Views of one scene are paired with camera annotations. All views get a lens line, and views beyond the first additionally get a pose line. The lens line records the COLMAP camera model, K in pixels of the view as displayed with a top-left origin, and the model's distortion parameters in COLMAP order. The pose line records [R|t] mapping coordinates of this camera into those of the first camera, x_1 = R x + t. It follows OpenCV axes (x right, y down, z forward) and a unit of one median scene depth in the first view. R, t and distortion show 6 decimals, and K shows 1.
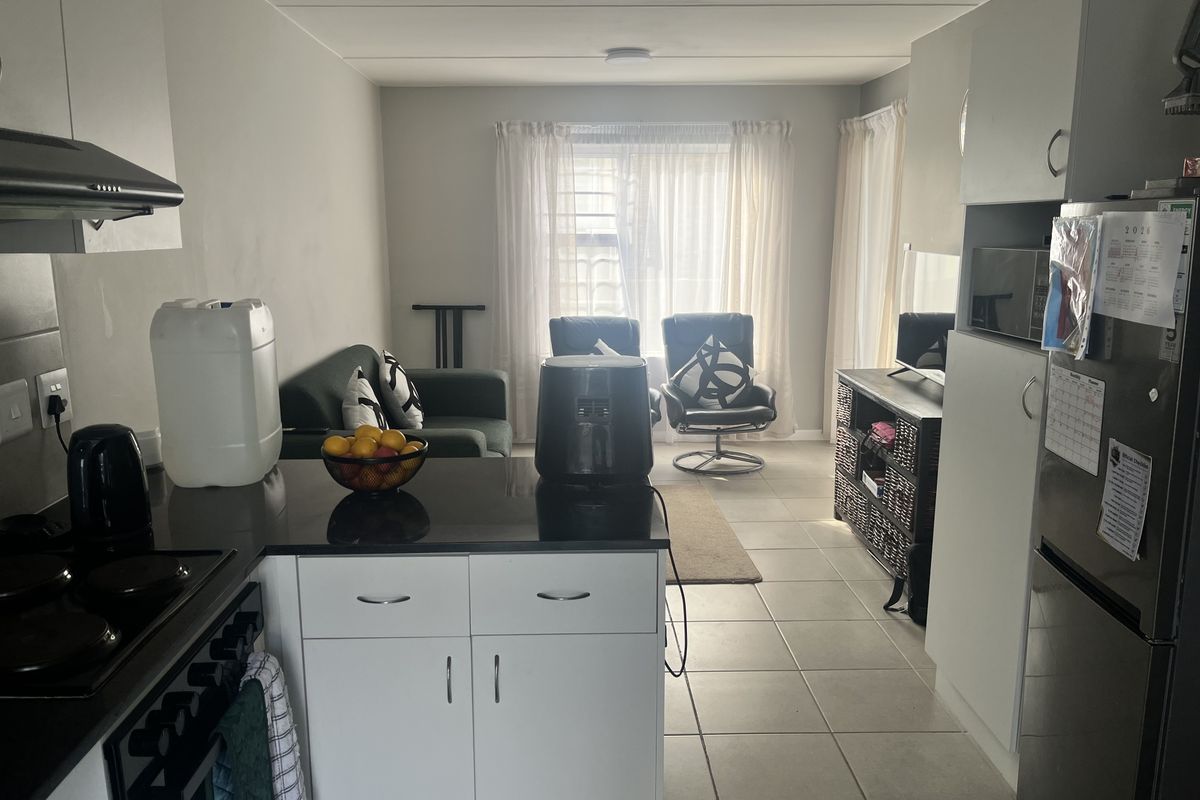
lens RADIAL K [[908.3, 0, 596.2], [0, 908.3, 409.2], [0, 0, 1]] dist [0.074134, -0.129691]
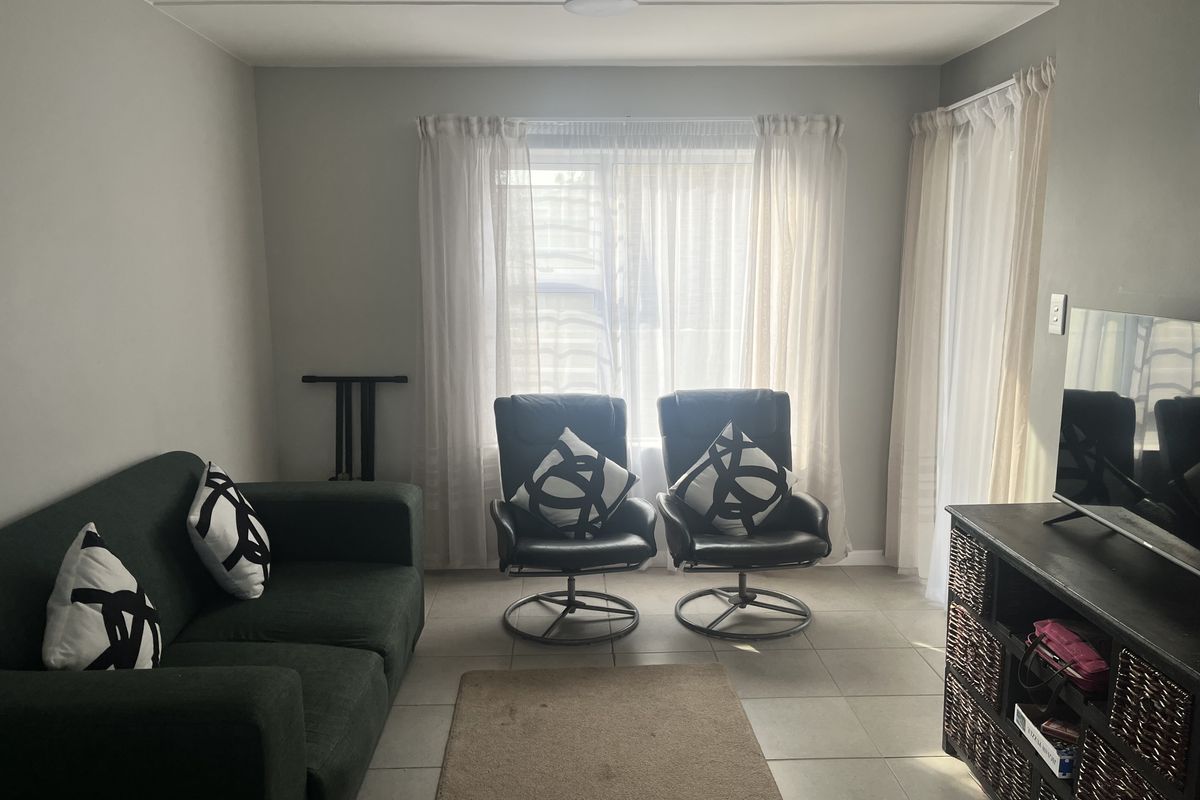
lens RADIAL K [[908.3, 0, 596.2], [0, 908.3, 409.2], [0, 0, 1]] dist [0.074134, -0.129691]
pose [[0.999989, 0.000509, -0.004627, 0.029240], [-0.000695, 0.999192, -0.040173, -0.064562], [0.004603, 0.040176, 0.999182, 0.317007]]
